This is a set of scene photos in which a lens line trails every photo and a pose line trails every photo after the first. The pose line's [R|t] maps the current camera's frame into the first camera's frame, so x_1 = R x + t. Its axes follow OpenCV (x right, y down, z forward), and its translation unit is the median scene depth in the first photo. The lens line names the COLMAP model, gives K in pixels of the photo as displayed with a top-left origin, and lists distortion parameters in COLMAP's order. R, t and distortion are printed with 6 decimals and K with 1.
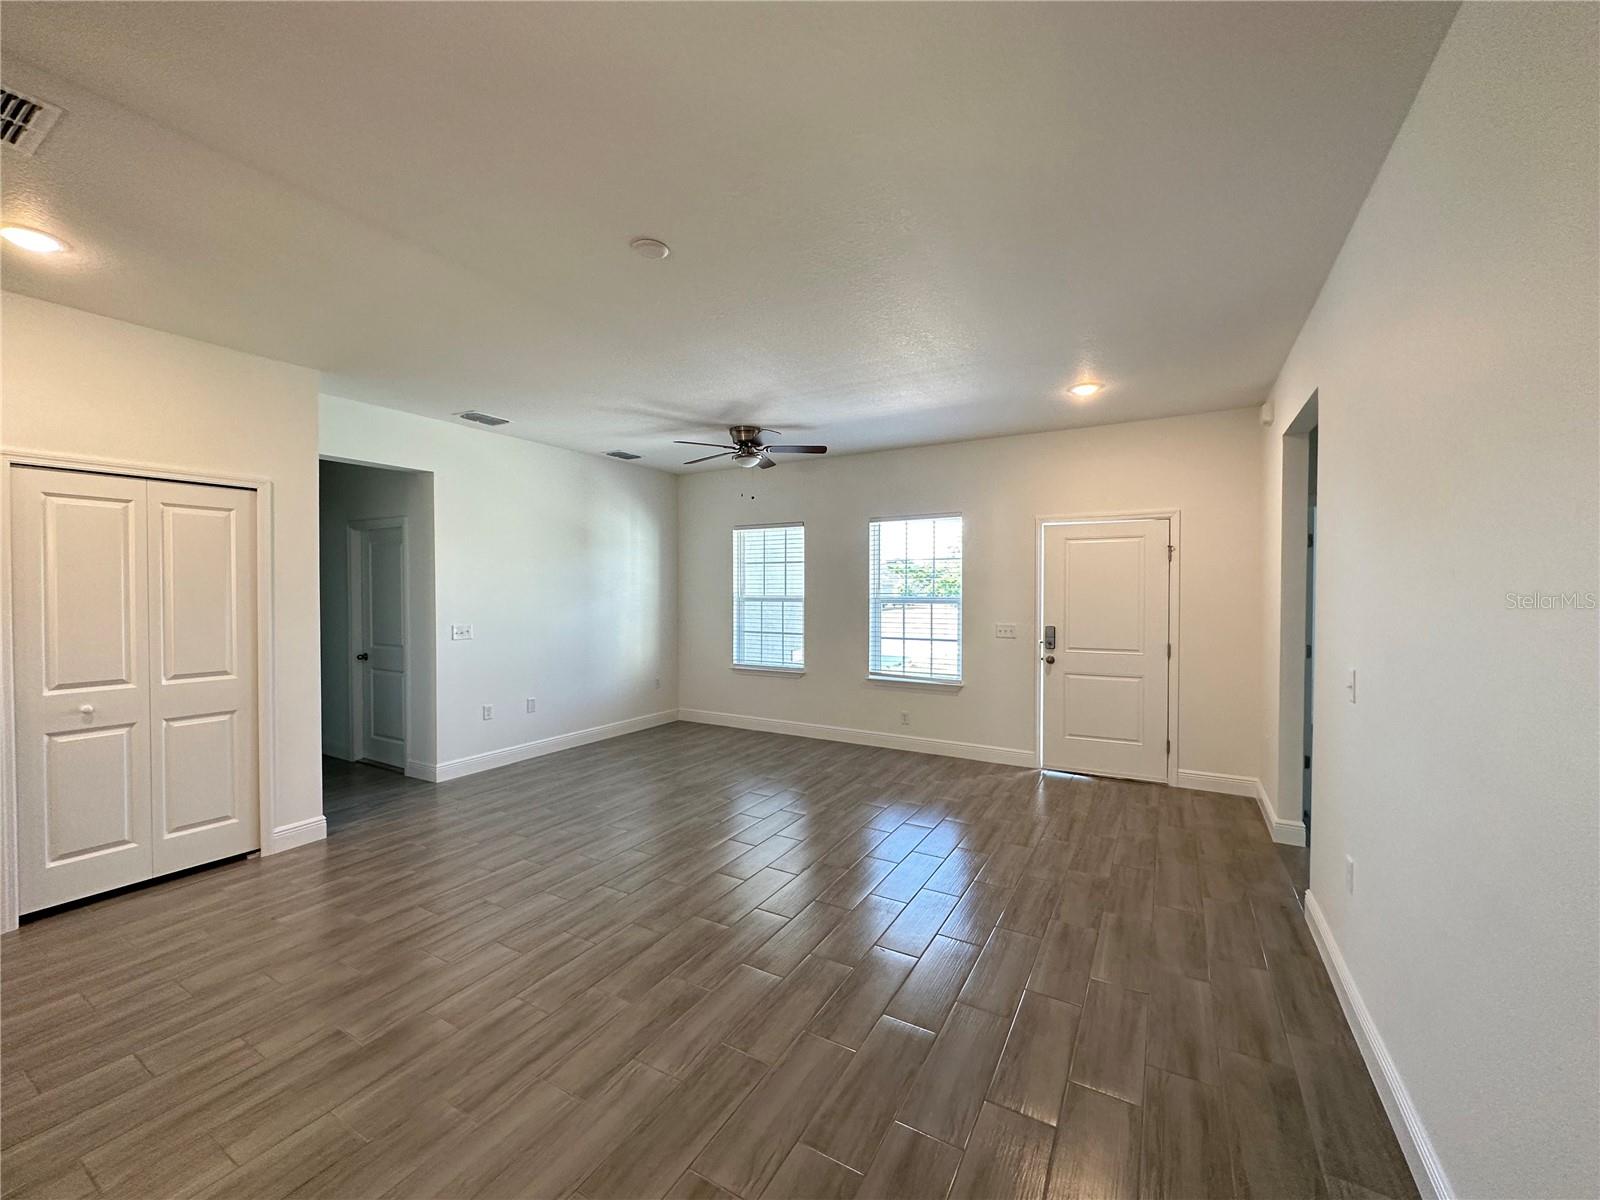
lens RADIAL K [[636.5, 0, 799.3], [0, 636.5, 600.2], [0, 0, 1]] dist [-0.000638, 0.000273]
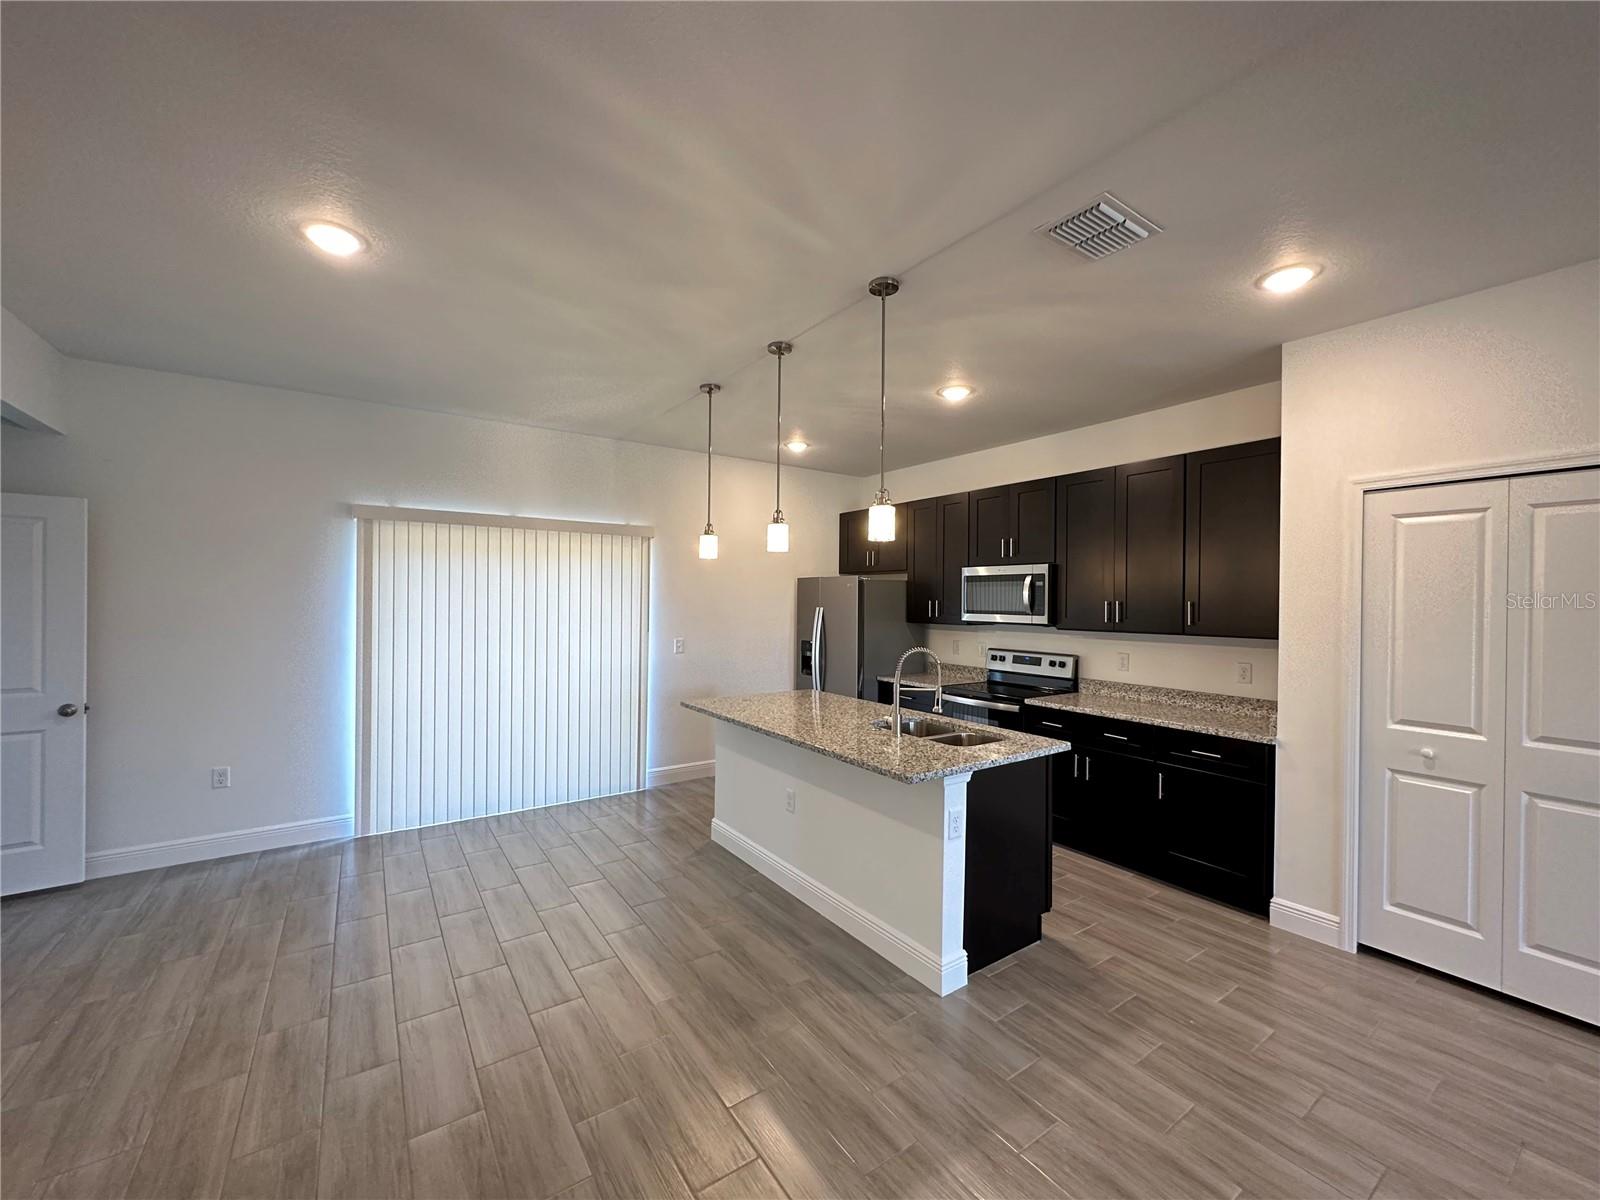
lens RADIAL K [[636.5, 0, 793.7], [0, 636.5, 599.5], [0, 0, 1]] dist [-0.000638, 0.000273]
pose [[-0.425186, 0.000617, -0.905106, 0.038430], [-0.020270, 0.999742, 0.010204, -0.023538], [0.904879, 0.022685, -0.425064, 0.407181]]
